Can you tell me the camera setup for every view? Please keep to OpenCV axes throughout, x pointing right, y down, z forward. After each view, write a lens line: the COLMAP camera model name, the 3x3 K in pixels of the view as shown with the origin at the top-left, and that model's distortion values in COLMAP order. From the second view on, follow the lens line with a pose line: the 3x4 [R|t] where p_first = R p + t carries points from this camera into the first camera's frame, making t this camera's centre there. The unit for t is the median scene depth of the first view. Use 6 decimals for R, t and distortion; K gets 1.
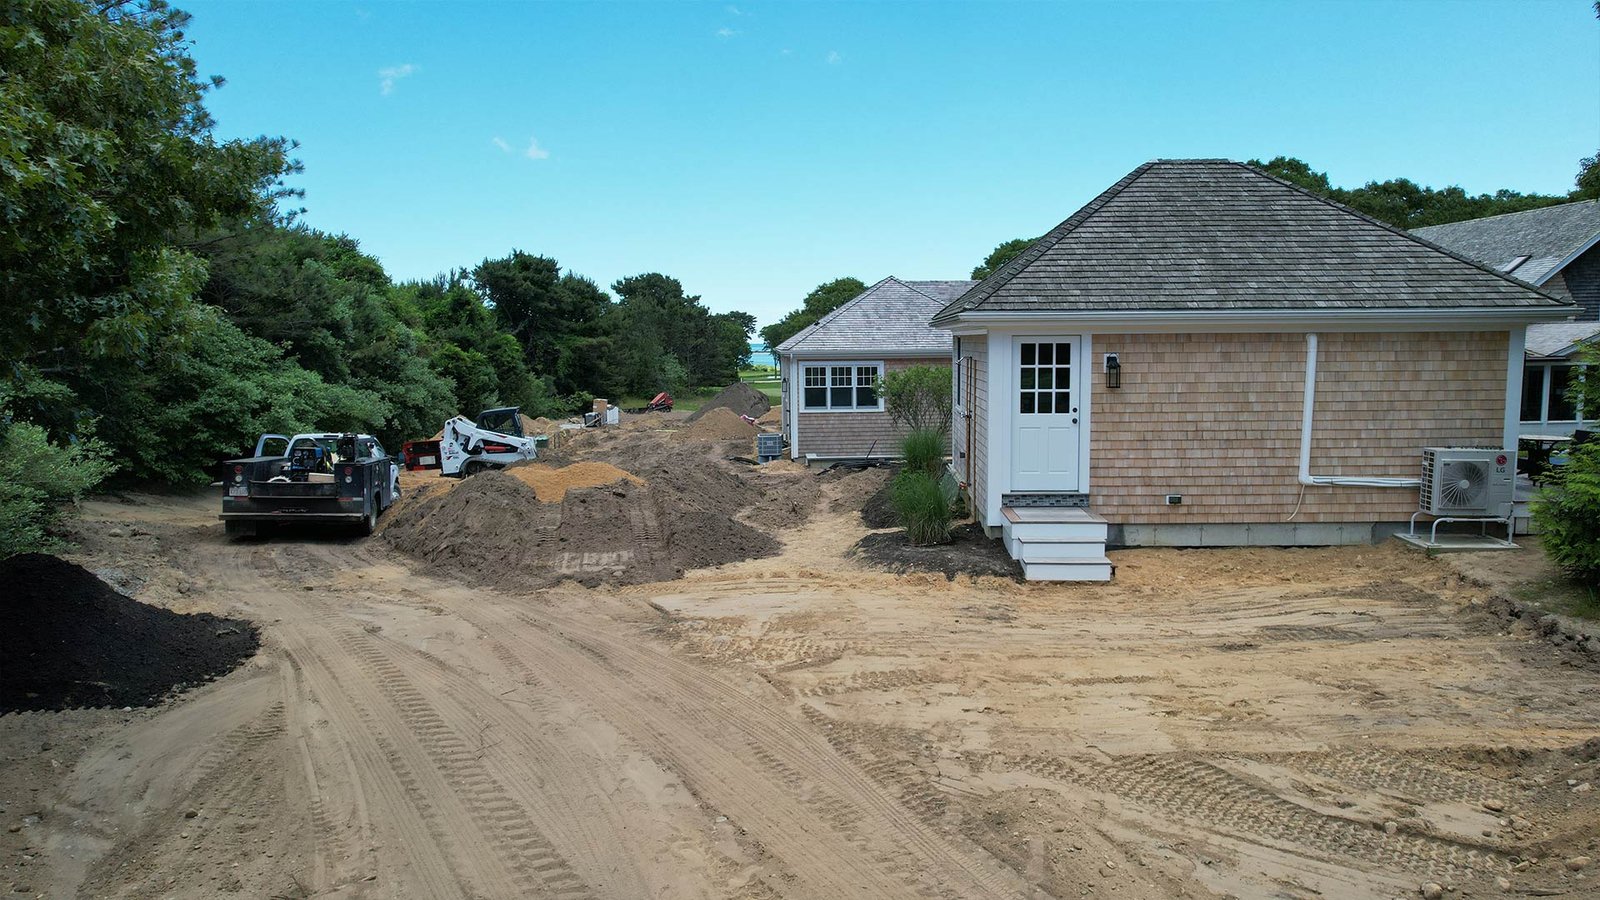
lens RADIAL K [[1018.5, 0, 811.3], [0, 1018.5, 449.5], [0, 0, 1]] dist [-0.072148, 0.056862]
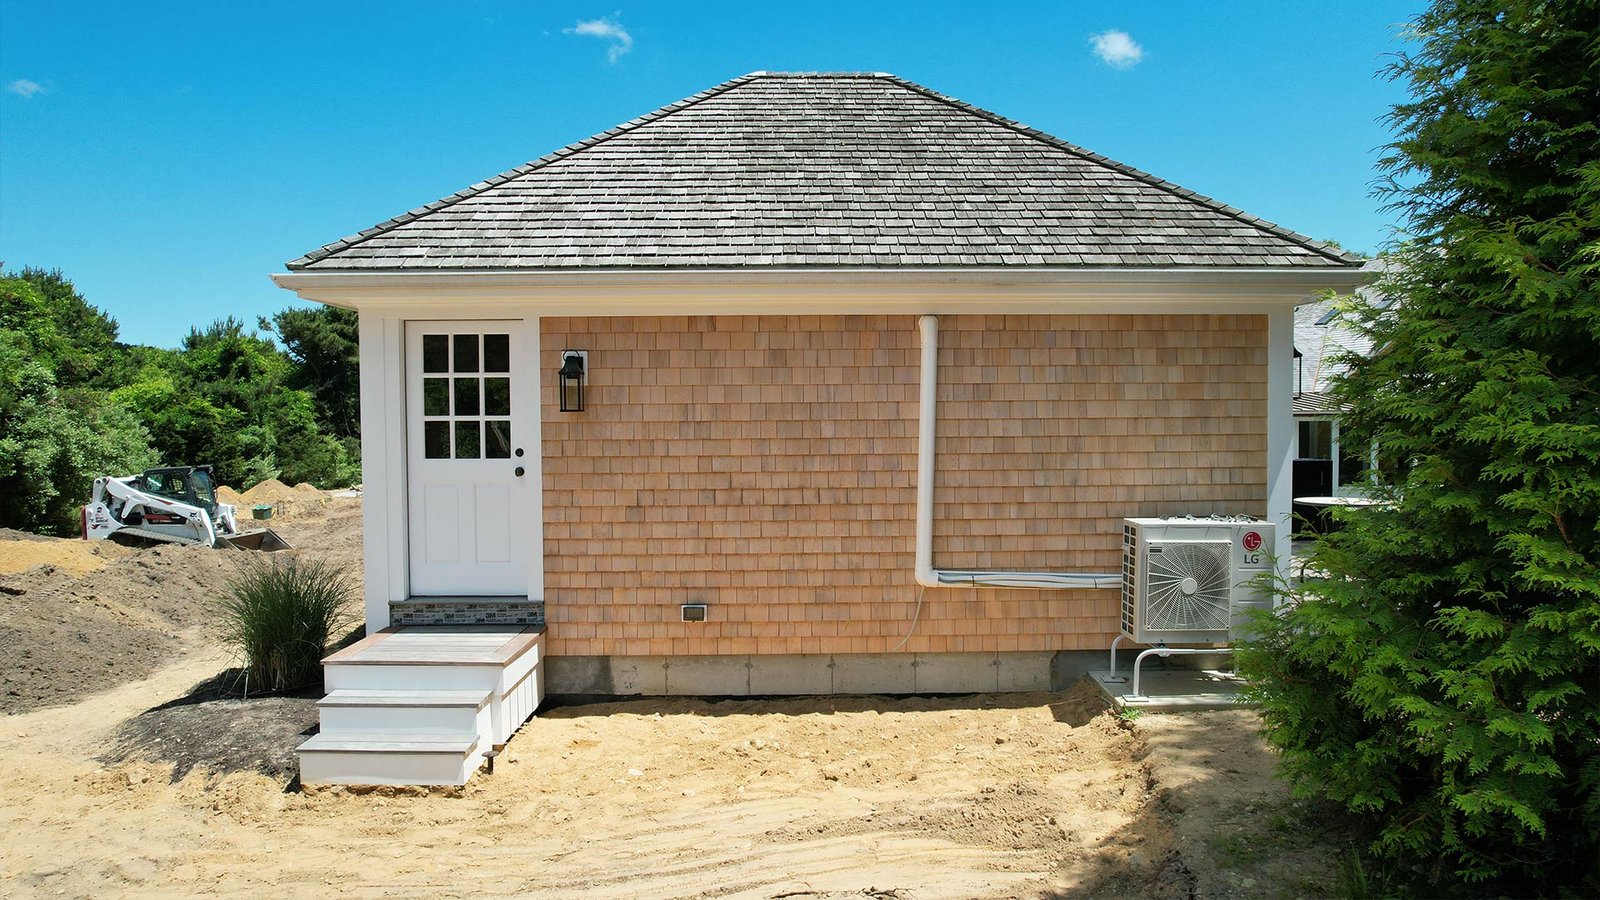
lens RADIAL K [[1018.5, 0, 811.3], [0, 1018.5, 449.5], [0, 0, 1]] dist [-0.072148, 0.056862]
pose [[0.997976, 0.003186, 0.063505, 0.388603], [0.001310, 0.997502, -0.070630, -0.000812], [-0.063572, 0.070570, 0.995479, 0.431715]]
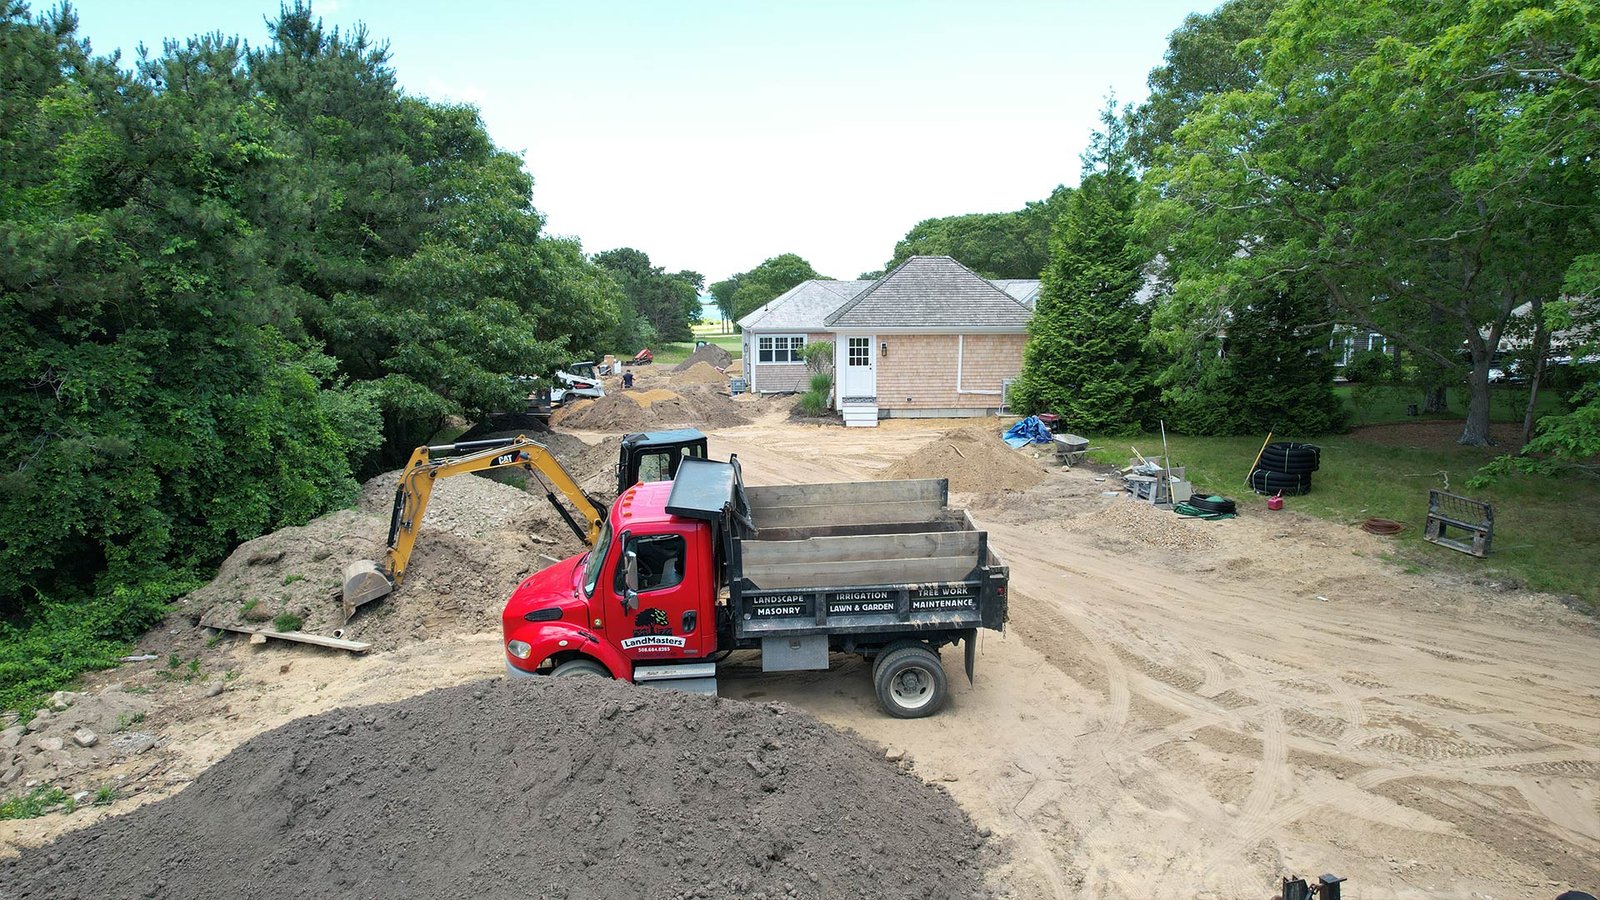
lens RADIAL K [[1018.5, 0, 811.3], [0, 1018.5, 449.5], [0, 0, 1]] dist [-0.072148, 0.056862]
pose [[0.998505, -0.003691, 0.054543, -0.031184], [0.001138, 0.998905, 0.046774, 0.056113], [-0.054656, -0.046642, 0.997415, -1.580960]]
